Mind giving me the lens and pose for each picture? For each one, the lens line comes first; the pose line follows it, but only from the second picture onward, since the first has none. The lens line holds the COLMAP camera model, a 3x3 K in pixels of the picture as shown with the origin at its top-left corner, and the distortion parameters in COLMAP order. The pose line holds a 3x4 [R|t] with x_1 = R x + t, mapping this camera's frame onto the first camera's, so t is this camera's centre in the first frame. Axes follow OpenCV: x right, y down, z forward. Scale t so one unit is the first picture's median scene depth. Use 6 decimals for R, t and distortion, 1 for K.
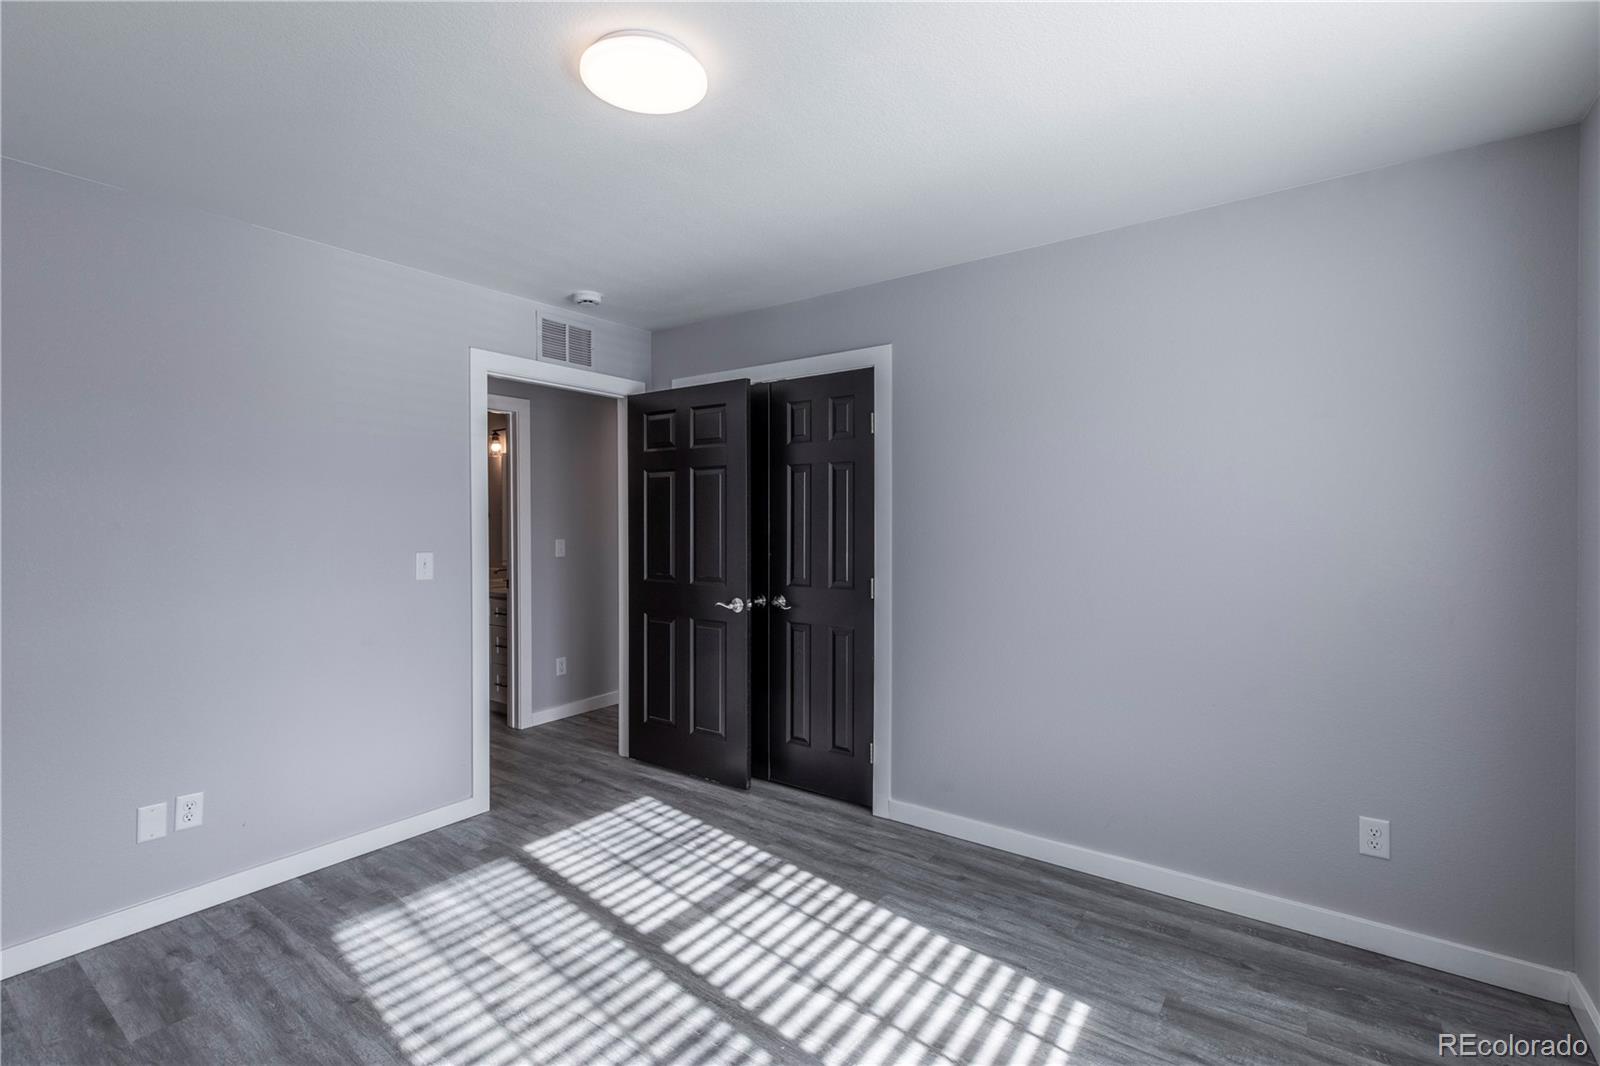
lens RADIAL K [[722.5, 0, 800.0], [0, 722.5, 533.0], [0, 0, 1]] dist [-0.000248, -0.000438]
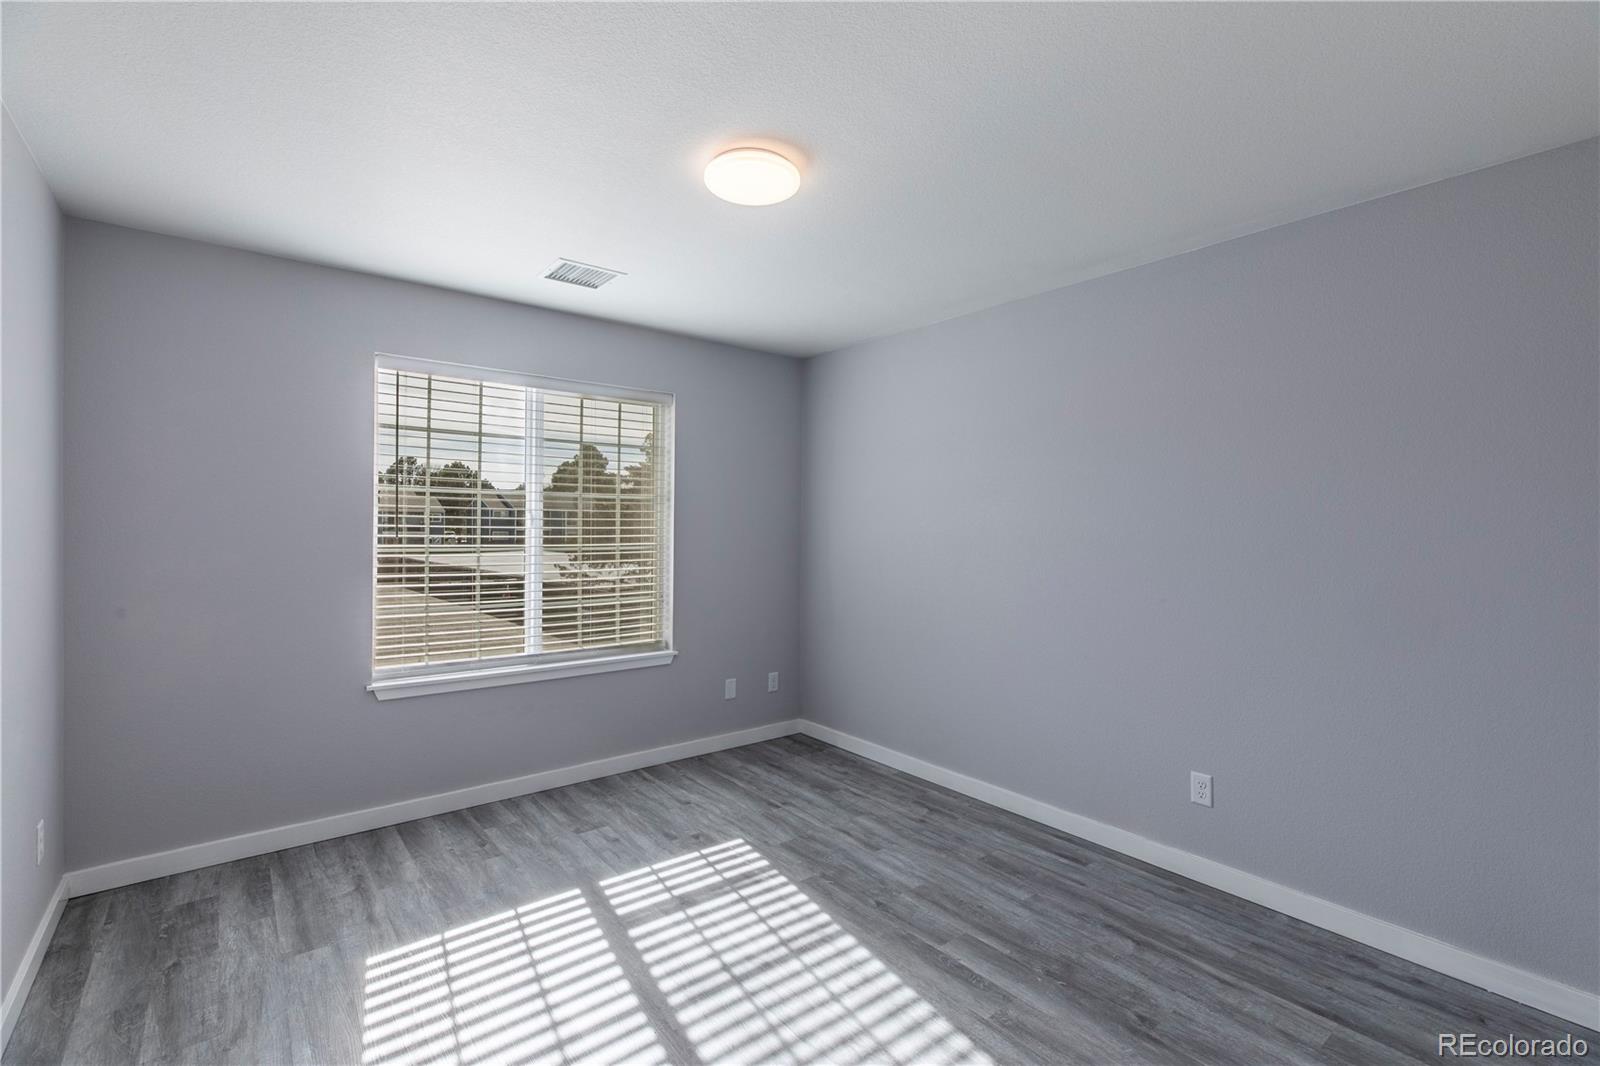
lens RADIAL K [[722.5, 0, 800.0], [0, 722.5, 533.0], [0, 0, 1]] dist [-0.000248, -0.000438]
pose [[-0.964777, -0.008405, 0.262936, -0.550940], [-0.001883, 0.999684, 0.025048, -0.039707], [-0.263064, 0.023671, -0.964488, 1.922110]]
